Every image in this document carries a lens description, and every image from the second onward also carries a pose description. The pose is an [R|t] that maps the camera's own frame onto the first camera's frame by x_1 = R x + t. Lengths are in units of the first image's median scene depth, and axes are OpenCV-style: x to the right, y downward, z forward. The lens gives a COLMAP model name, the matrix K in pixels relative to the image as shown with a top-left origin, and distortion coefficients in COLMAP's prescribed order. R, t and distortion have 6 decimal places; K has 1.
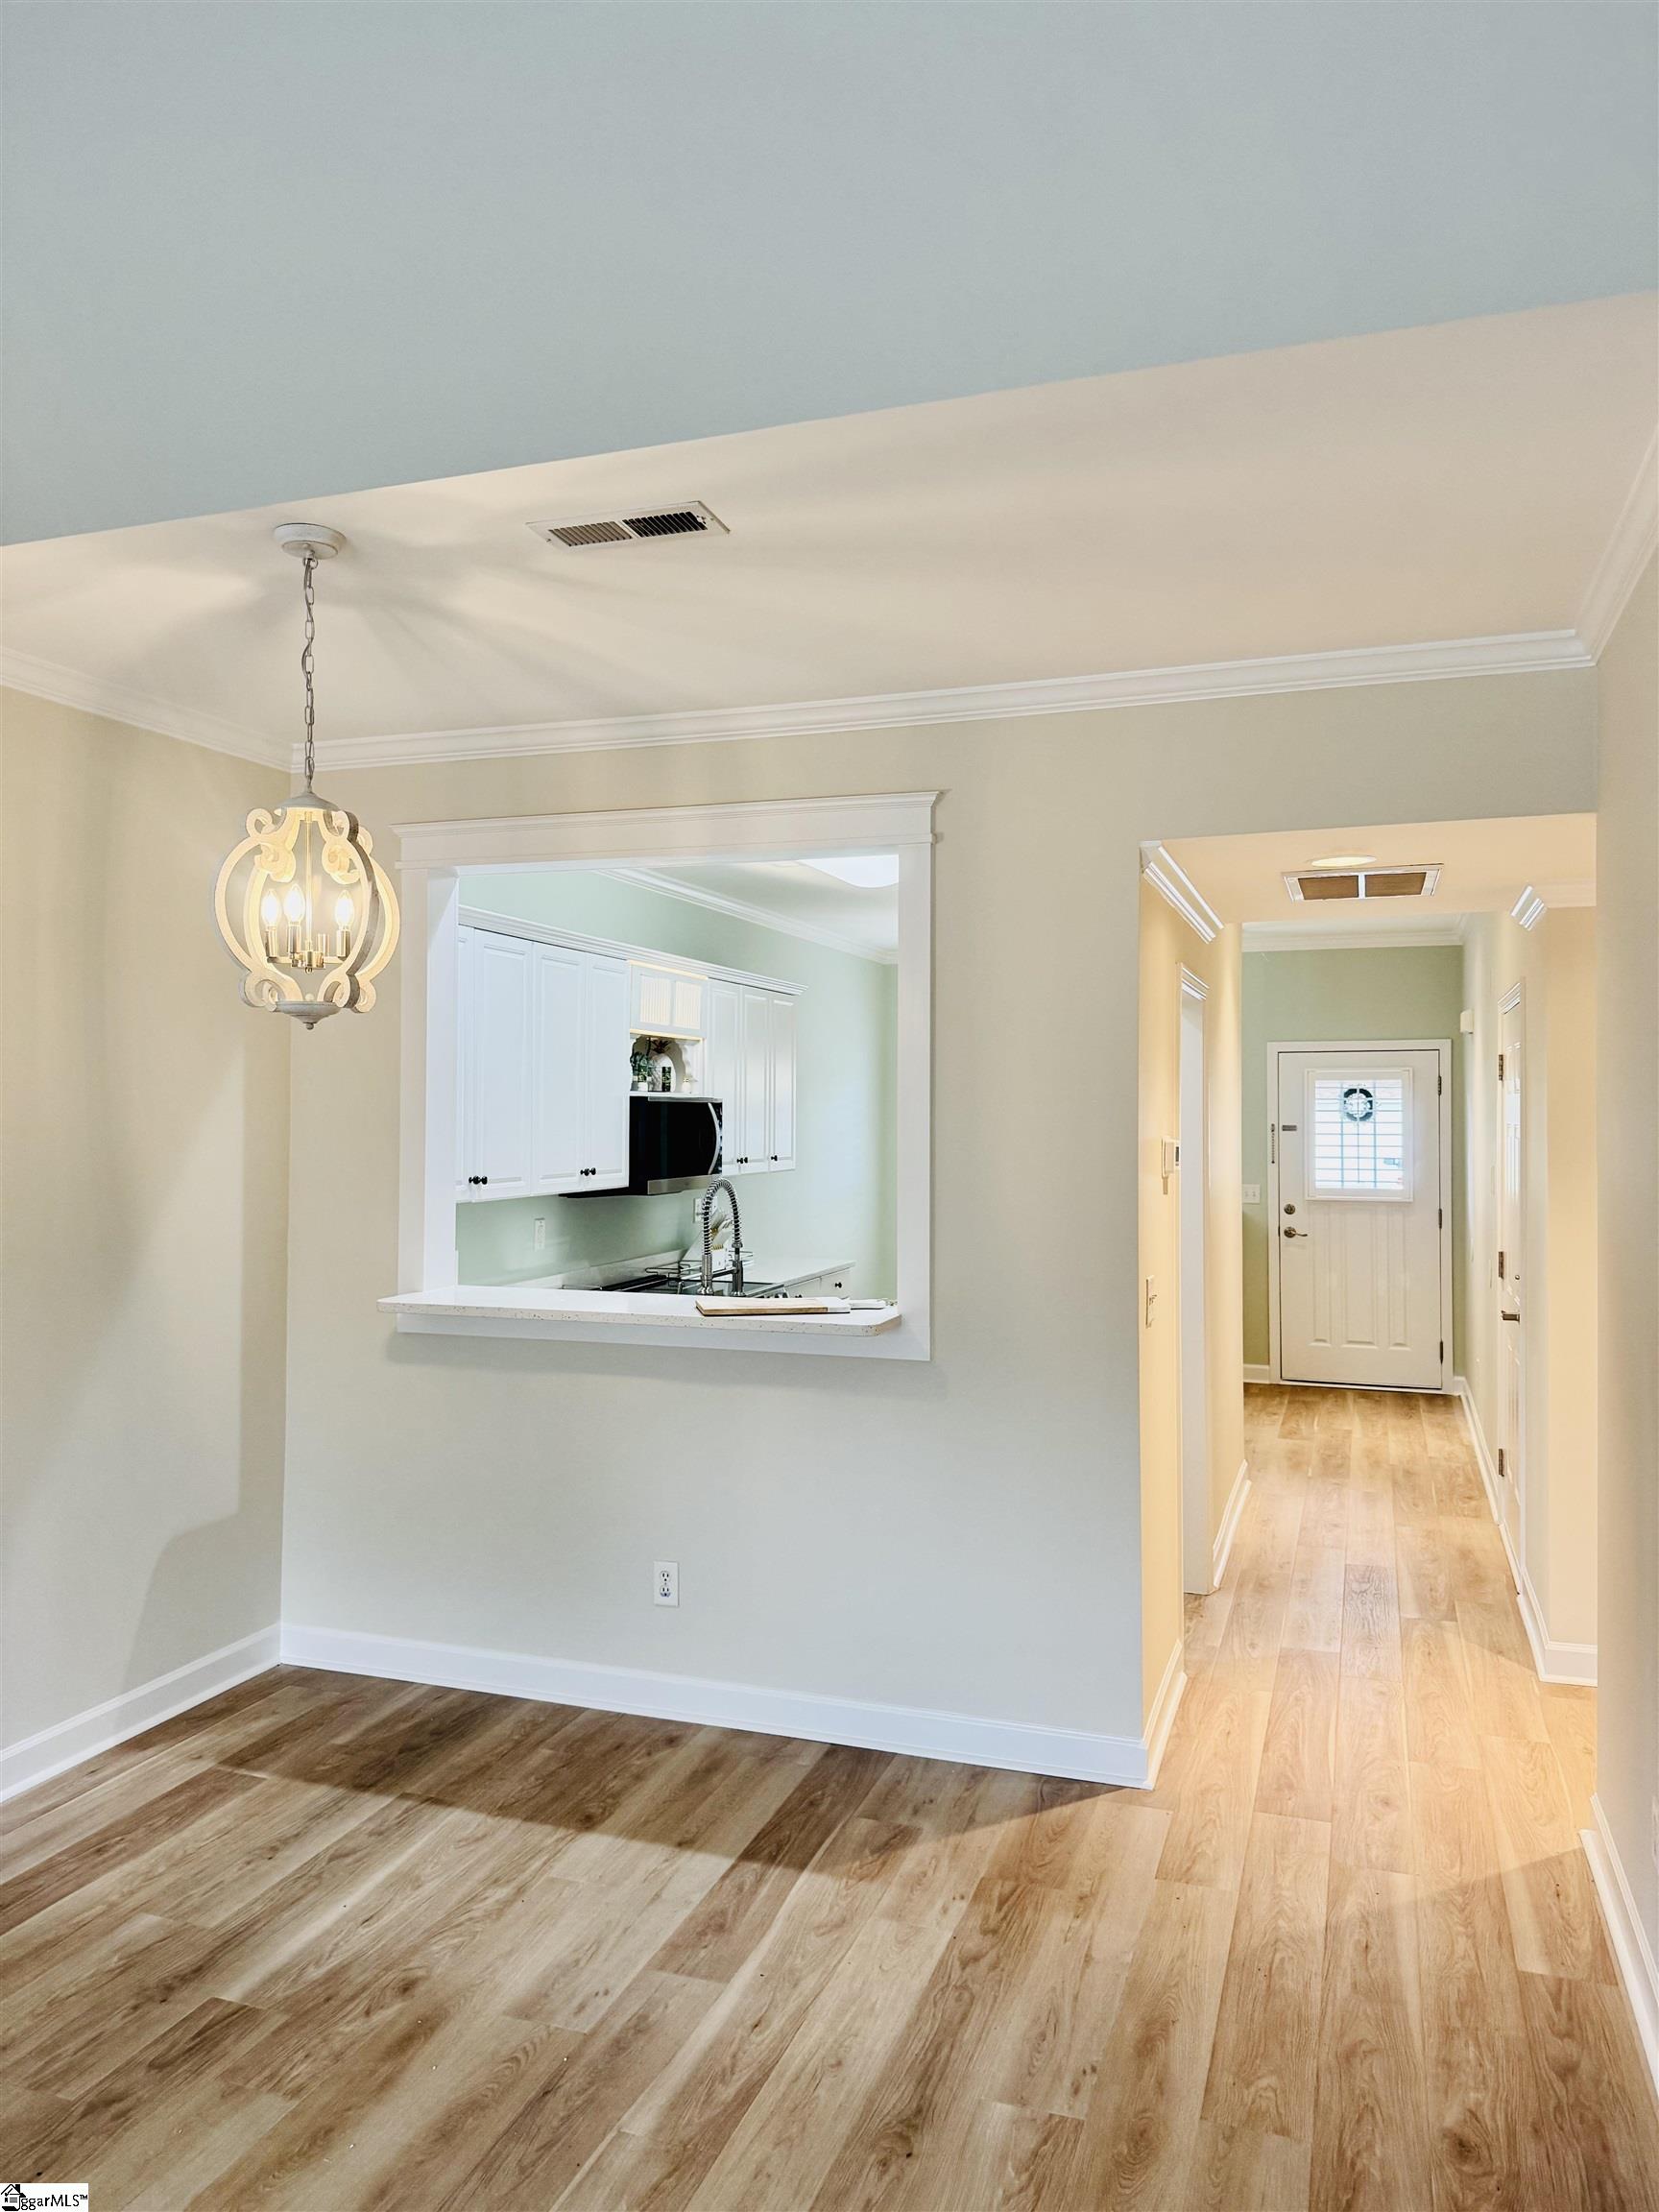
lens RADIAL K [[1504.8, 0, 829.5], [0, 1504.8, 1106.0], [0, 0, 1]] dist [-0.037856, -0.000767]
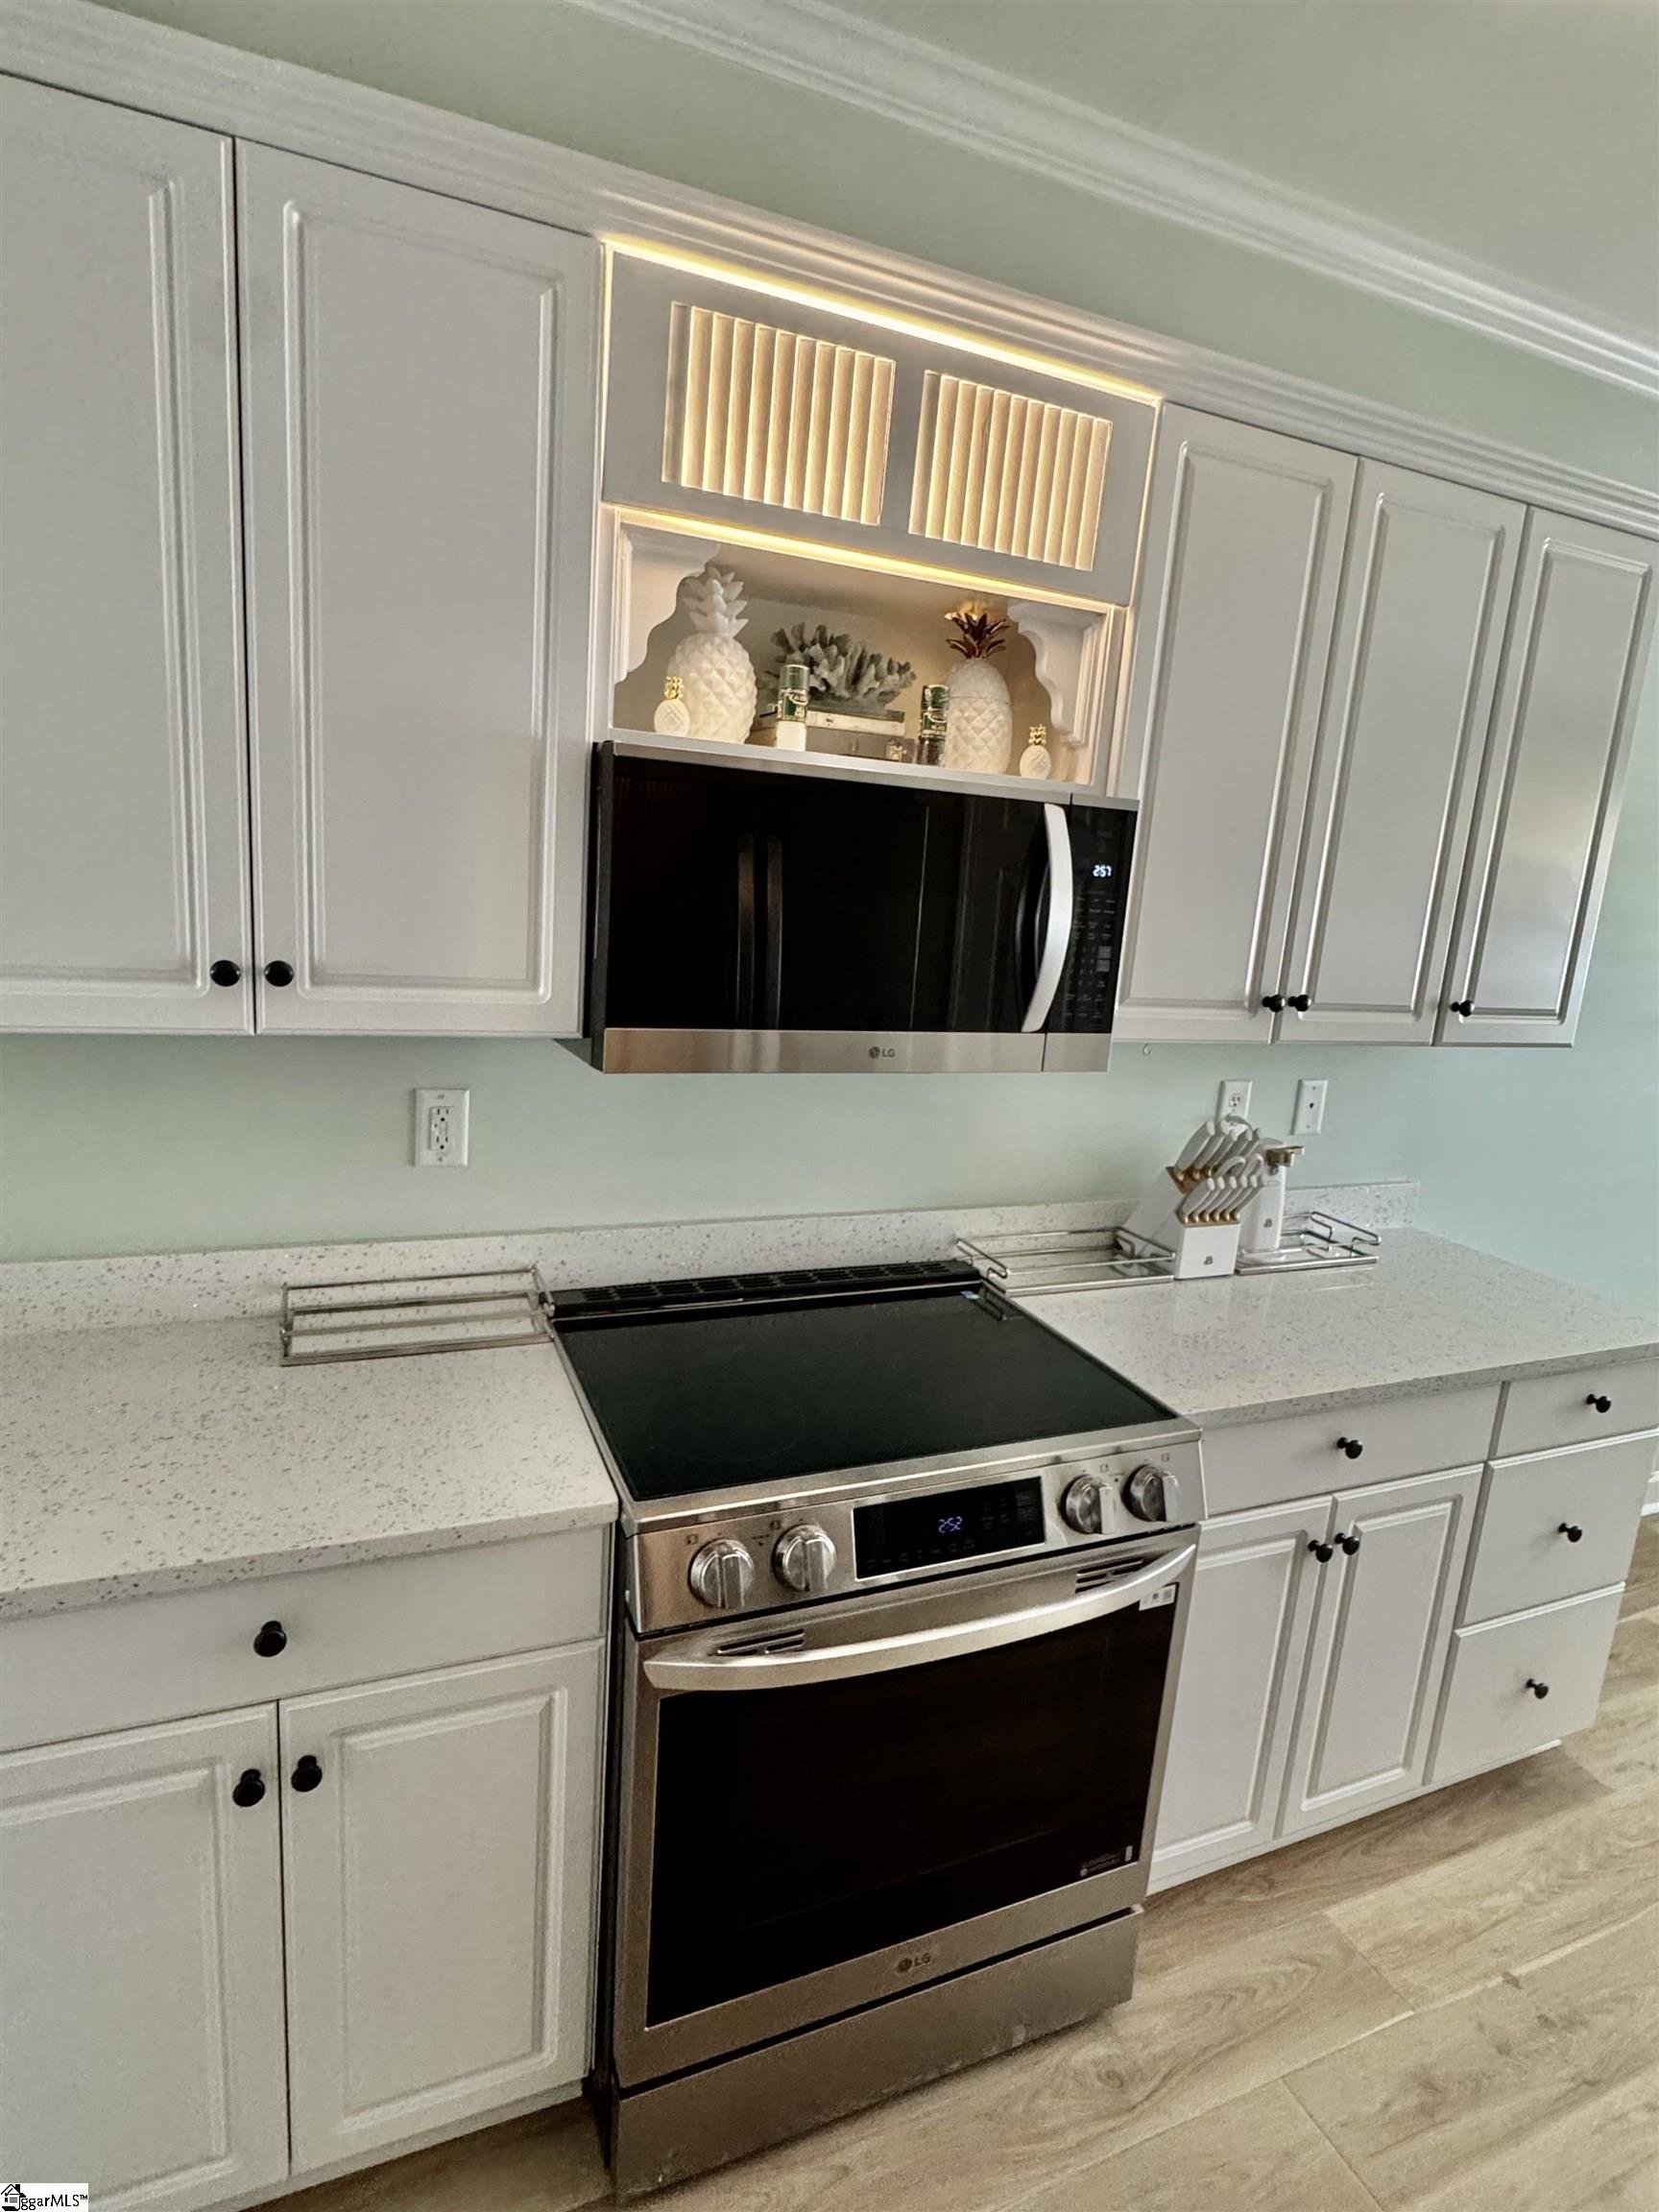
lens RADIAL K [[1145.1, 0, 828.2], [0, 1145.1, 1091.3], [0, 0, 1]] dist [-0.005439, -0.000178]
pose [[0.668119, 0.192493, -0.718723, 0.113623], [-0.070105, 0.977944, 0.196750, 0.020794], [0.740744, -0.081067, 0.666878, 1.290602]]
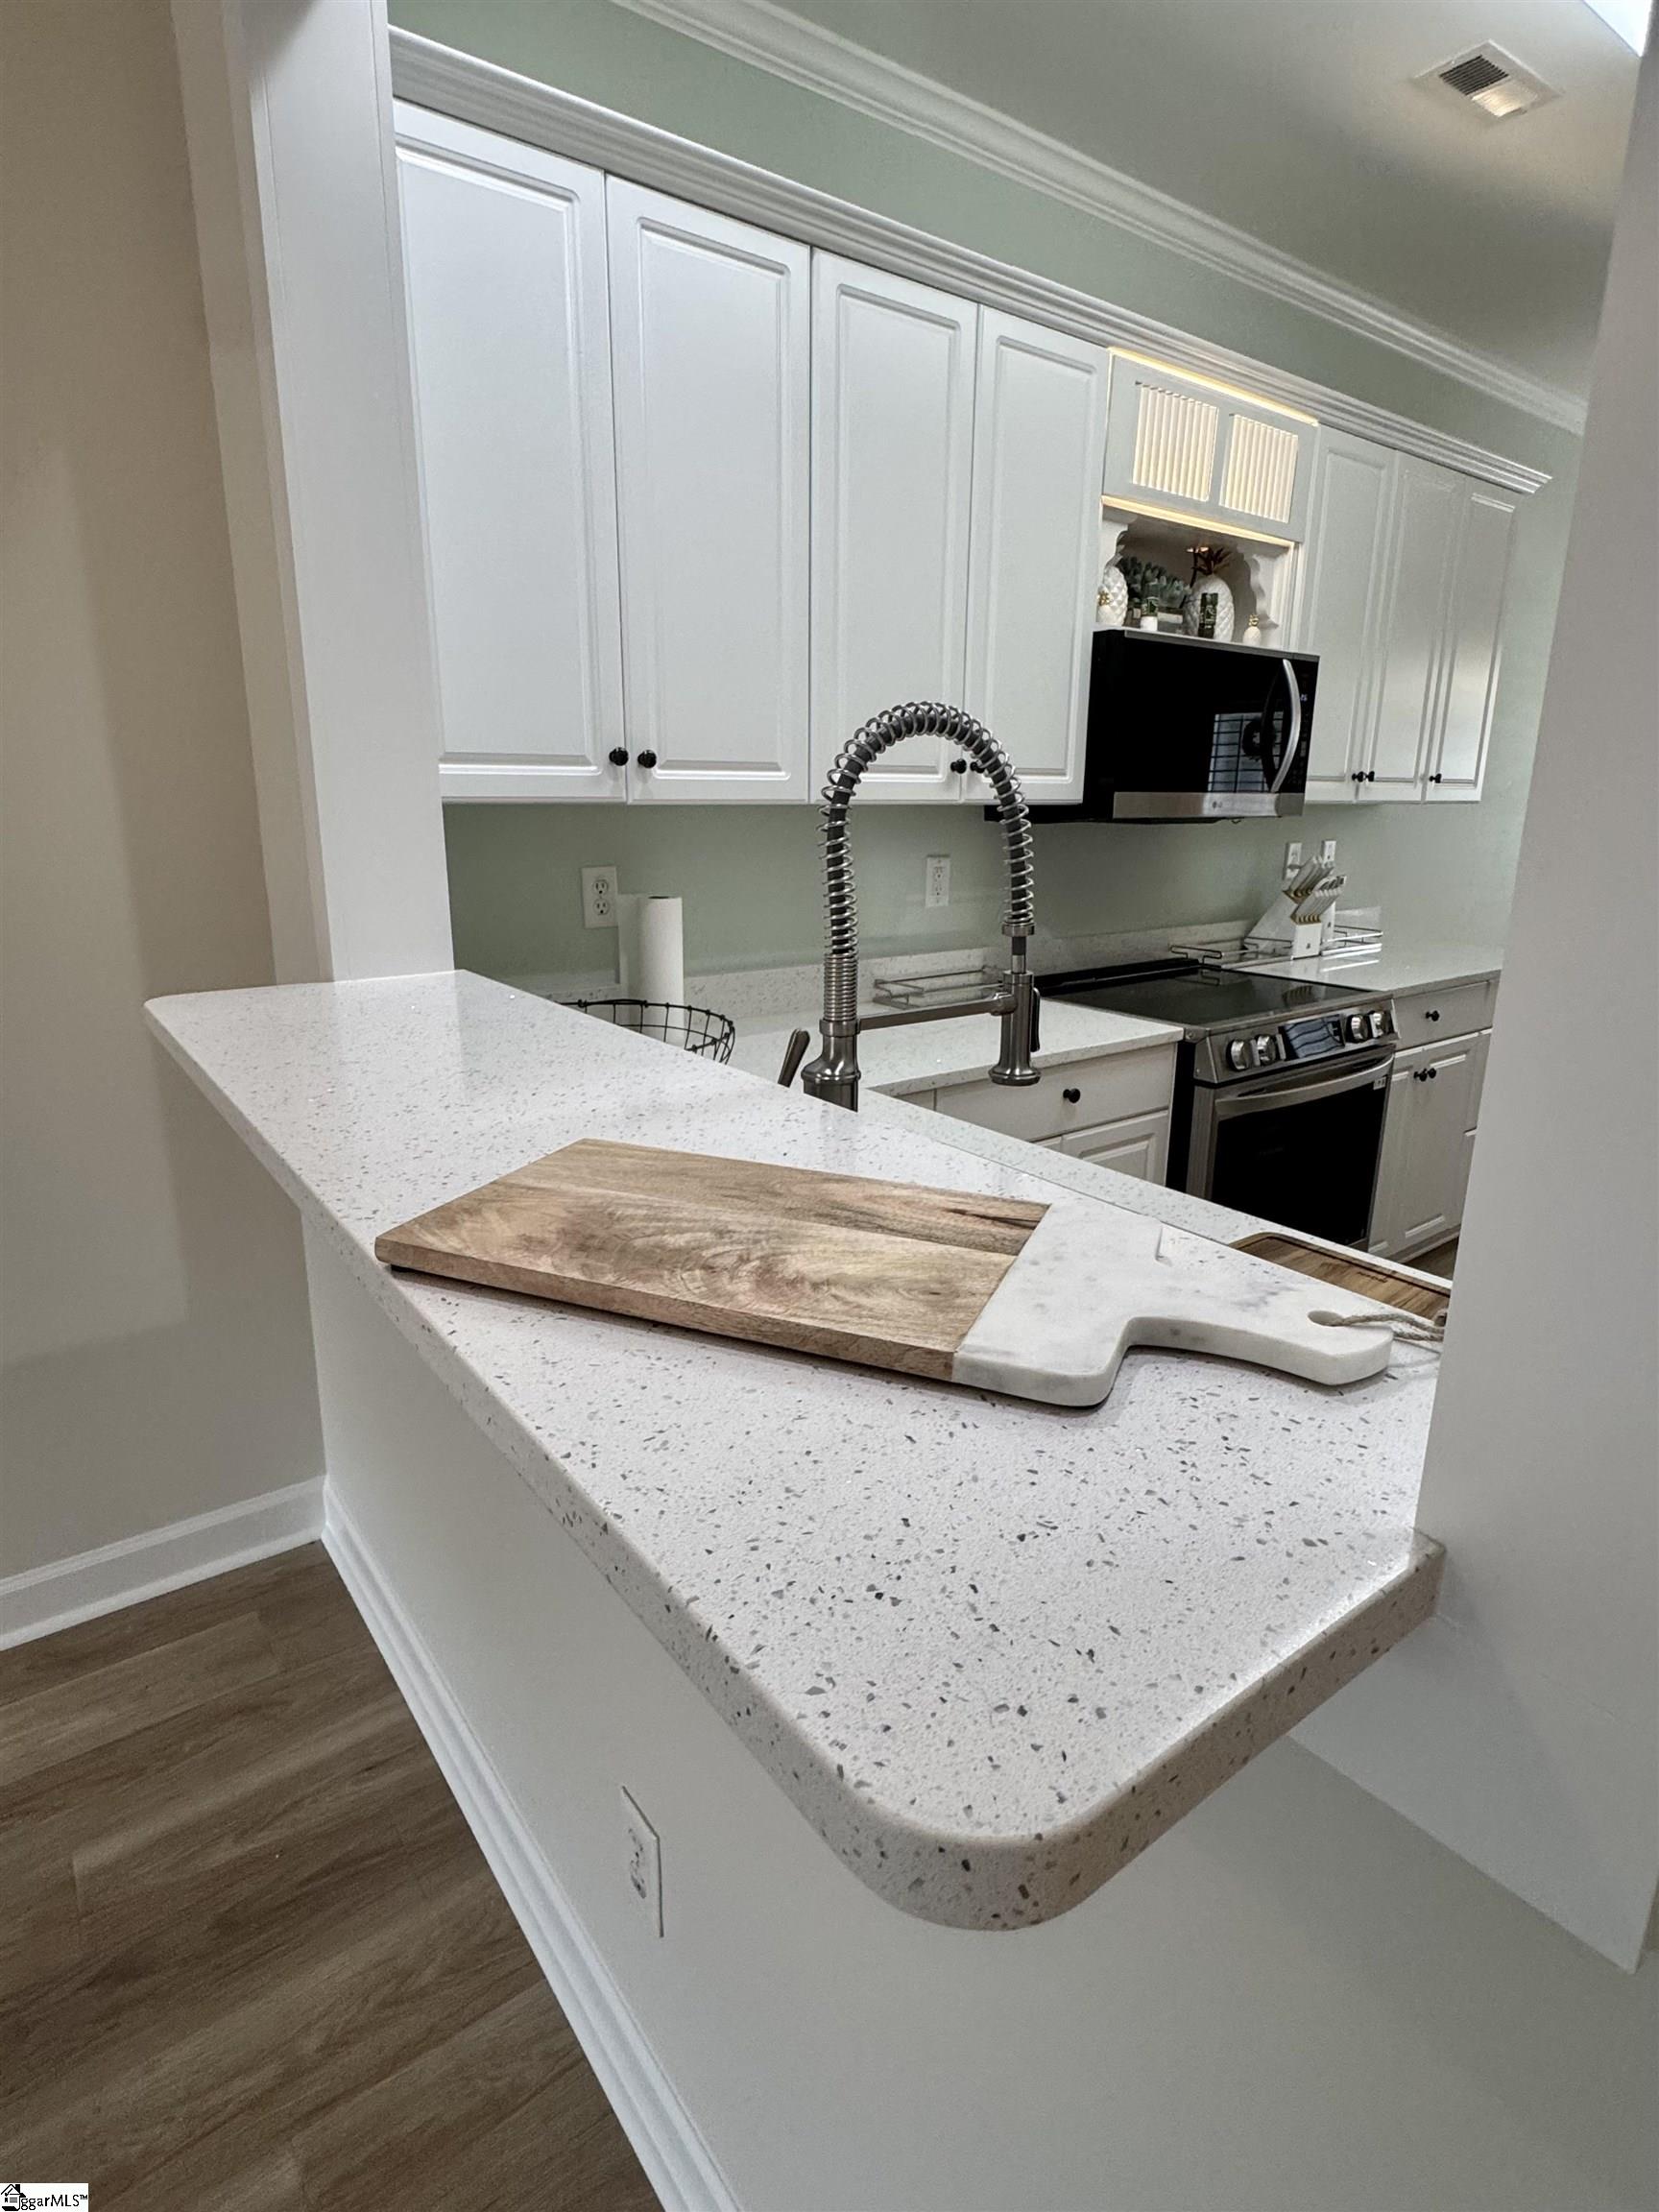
lens RADIAL K [[1145.1, 0, 828.2], [0, 1145.1, 1091.3], [0, 0, 1]] dist [-0.005439, -0.000178]
pose [[0.830057, 0.148505, -0.537543, 0.048752], [-0.004830, 0.965771, 0.259352, 0.069896], [0.557658, -0.212681, 0.802362, 0.859008]]
